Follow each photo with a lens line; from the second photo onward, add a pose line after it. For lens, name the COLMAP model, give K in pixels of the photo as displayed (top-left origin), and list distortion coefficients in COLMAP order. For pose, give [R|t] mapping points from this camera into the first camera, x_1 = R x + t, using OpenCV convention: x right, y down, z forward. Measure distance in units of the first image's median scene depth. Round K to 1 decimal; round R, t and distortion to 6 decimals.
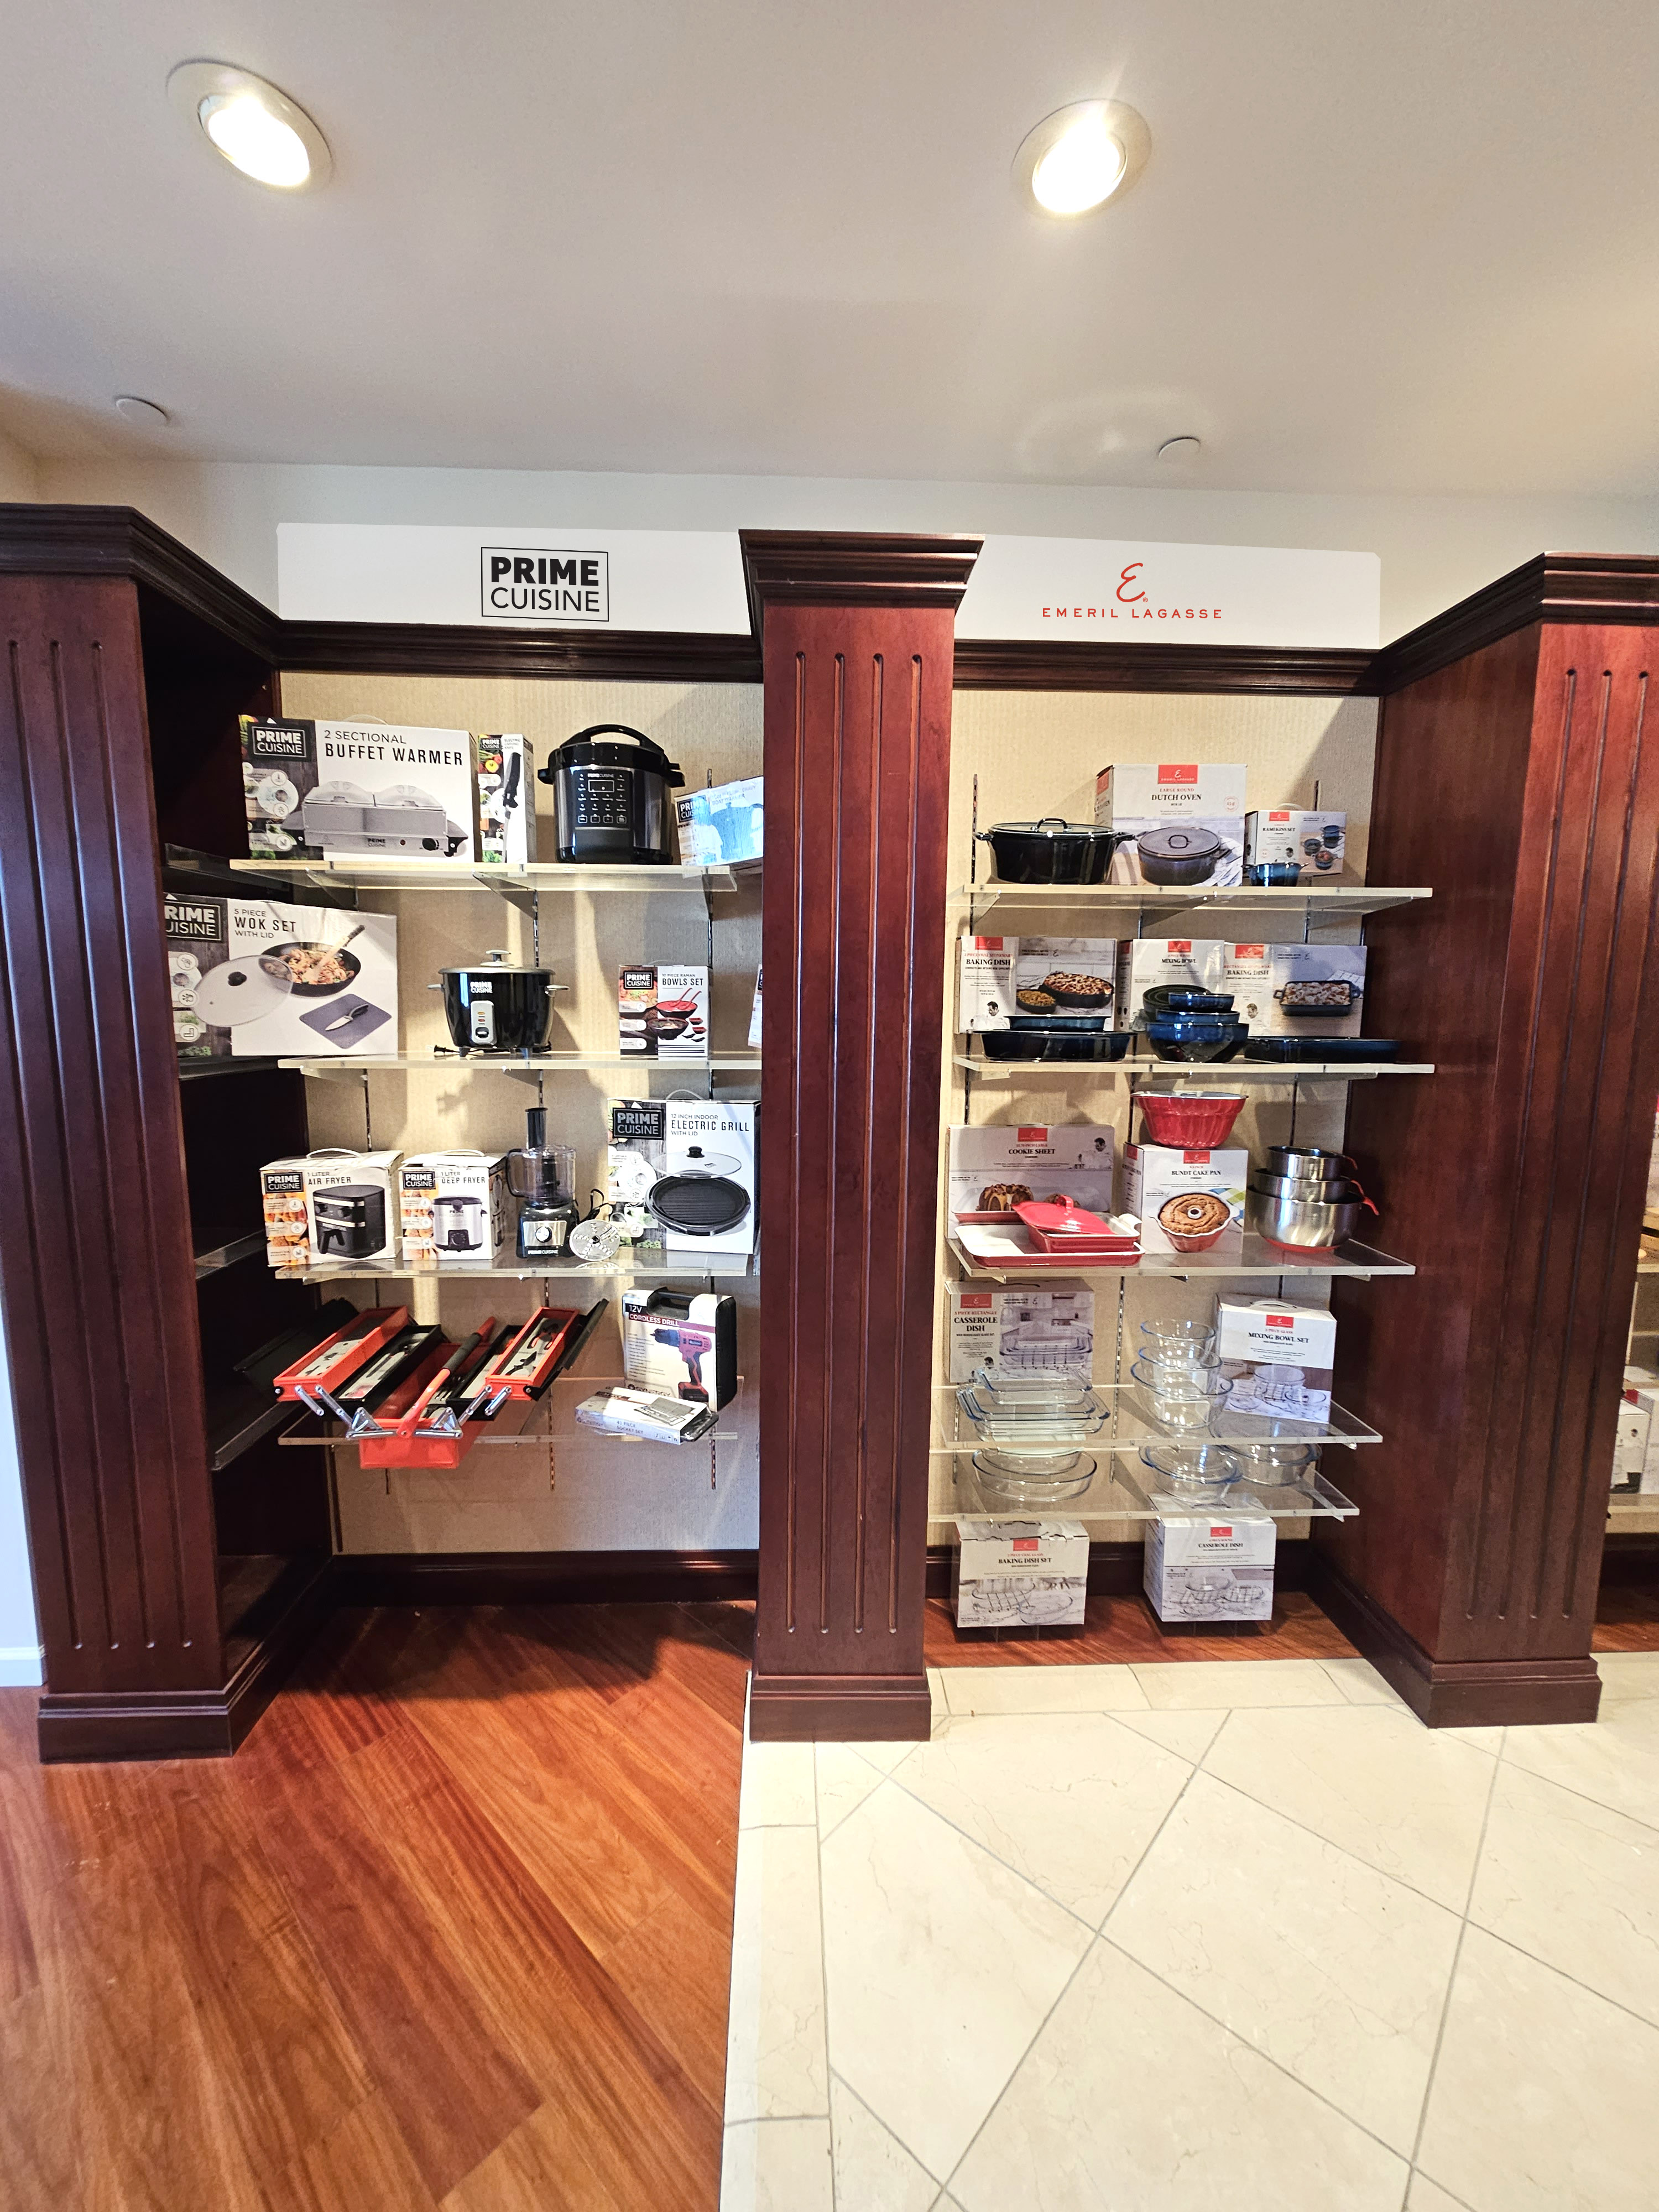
lens RADIAL K [[1007.7, 0, 823.8], [0, 1007.7, 1141.5], [0, 0, 1]] dist [0.020877, 0.000293]
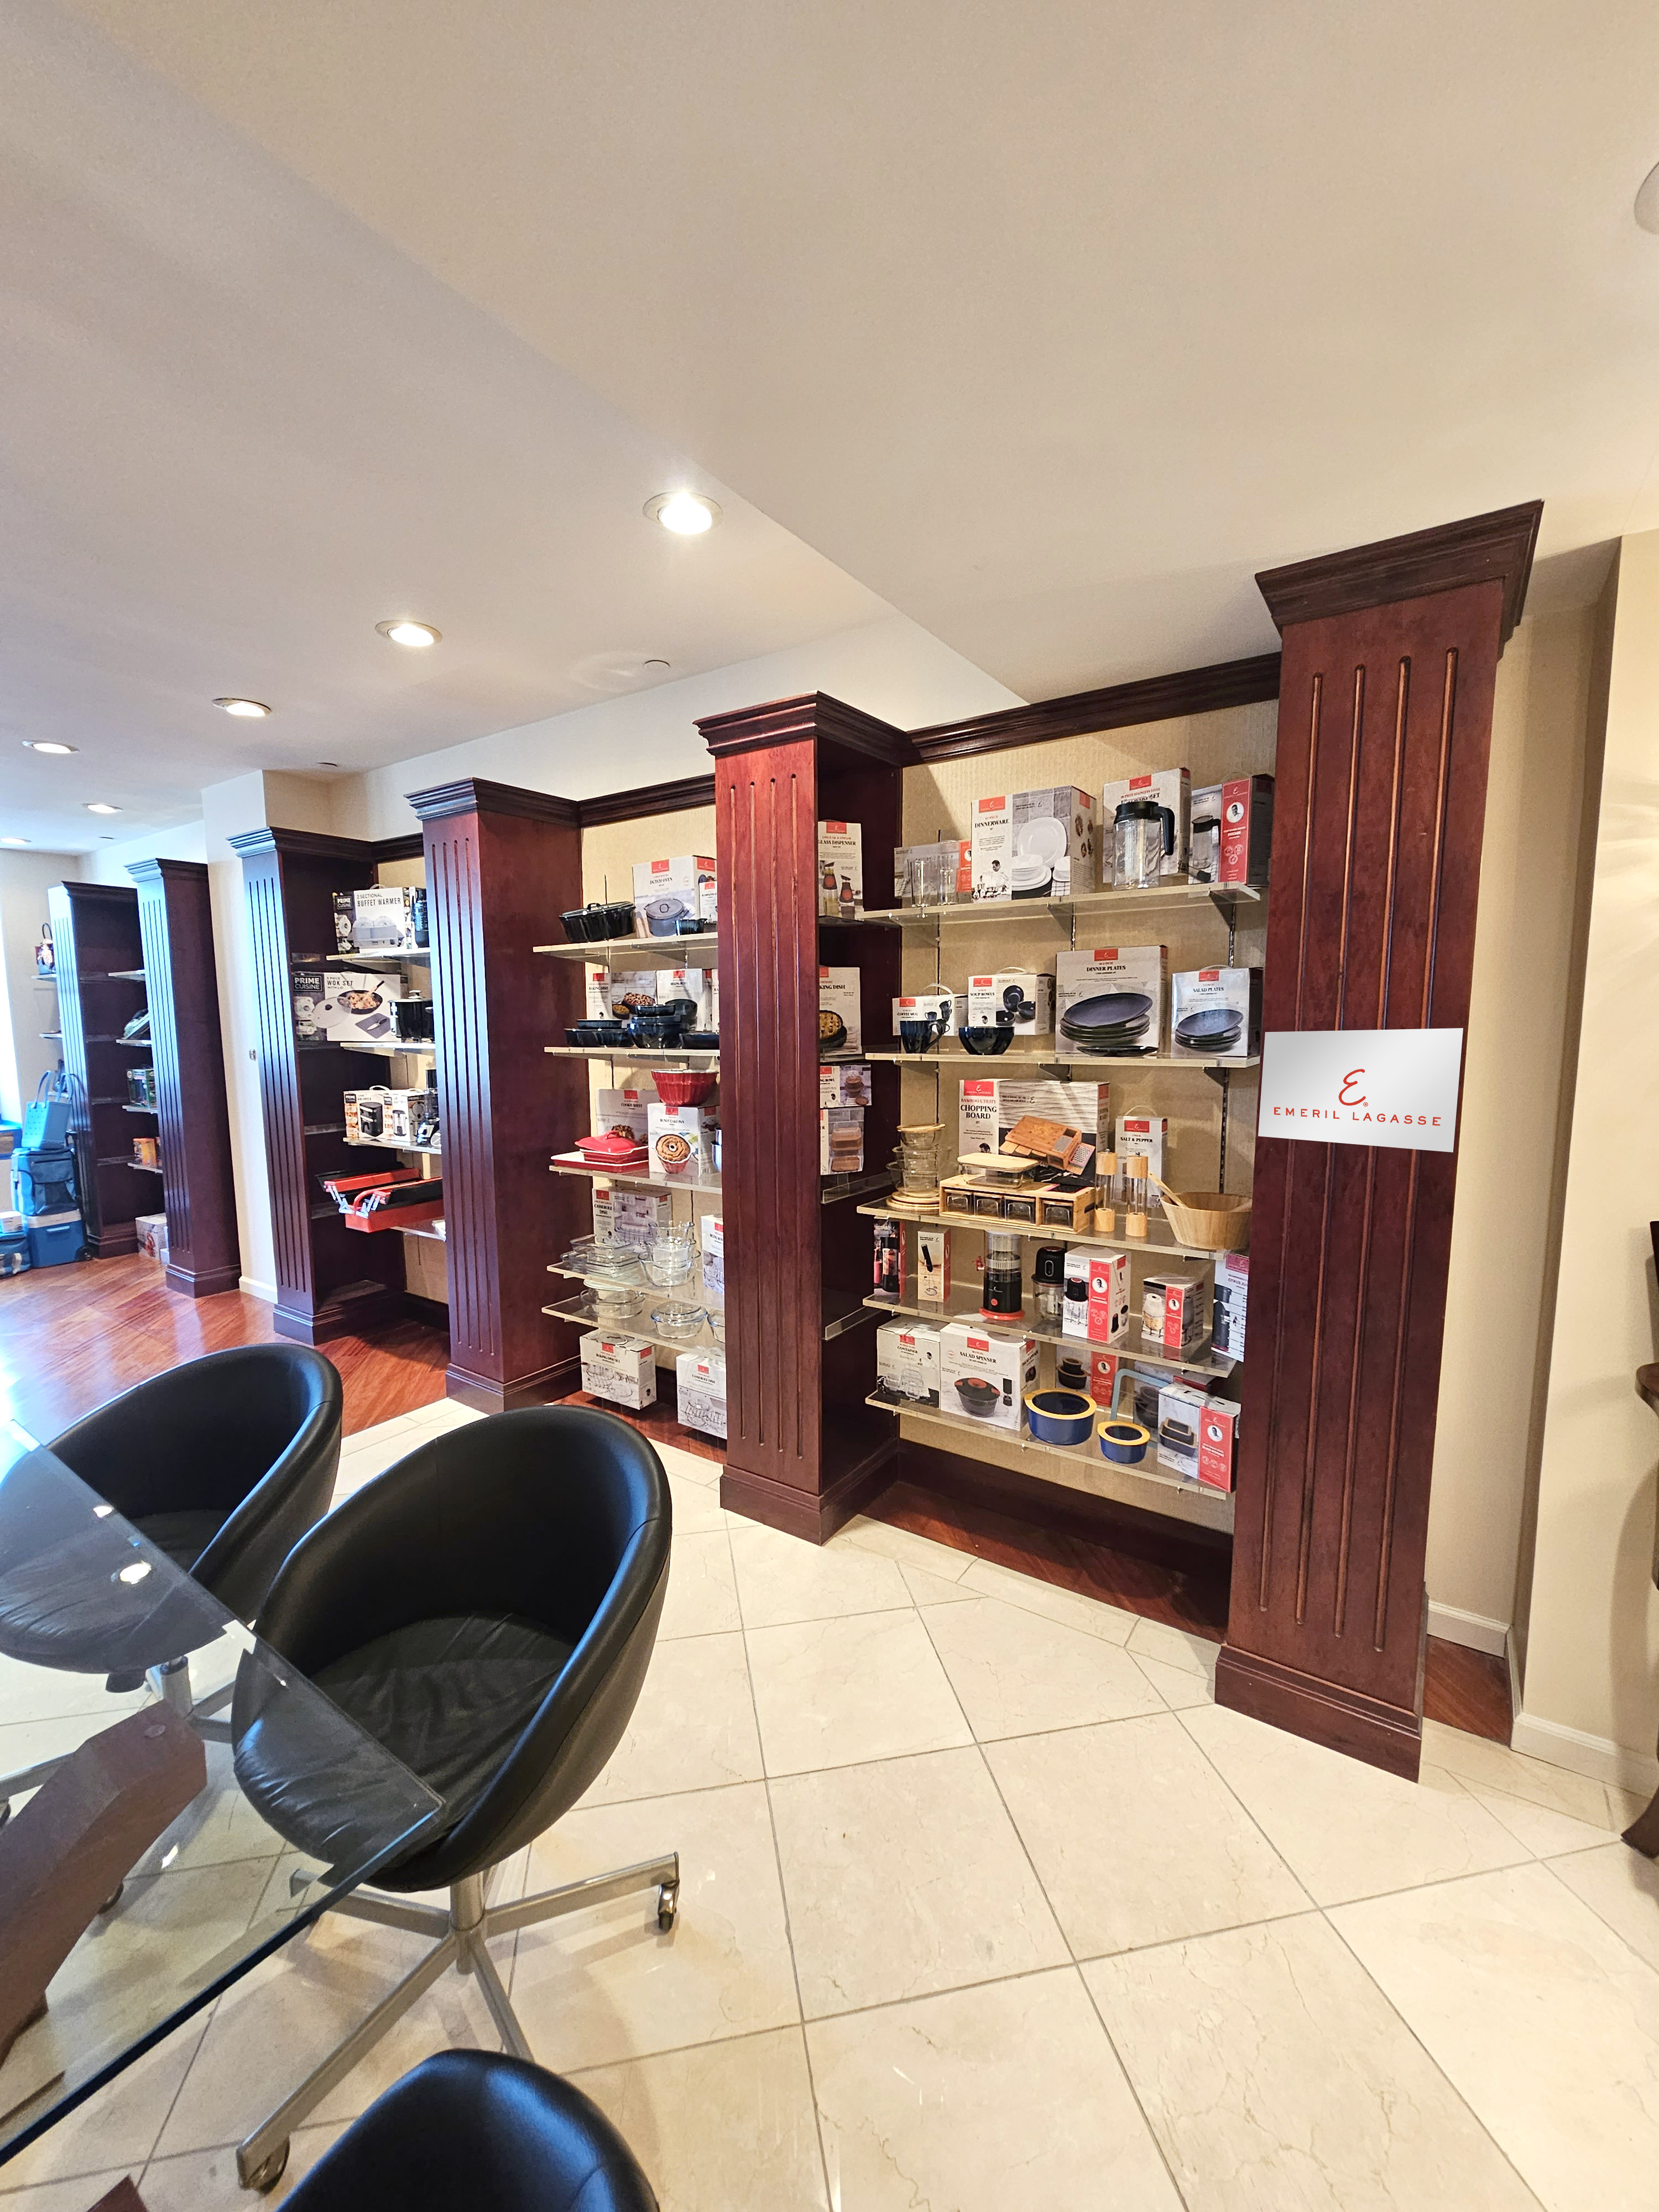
lens RADIAL K [[894.6, 0, 820.4], [0, 894.6, 1115.7], [0, 0, 1]] dist [-0.001470, 0.000017]
pose [[0.798858, 0.056261, -0.598882, 1.437614], [-0.067919, 0.997686, 0.003127, 0.001977], [0.597673, 0.038177, 0.800831, 0.053612]]
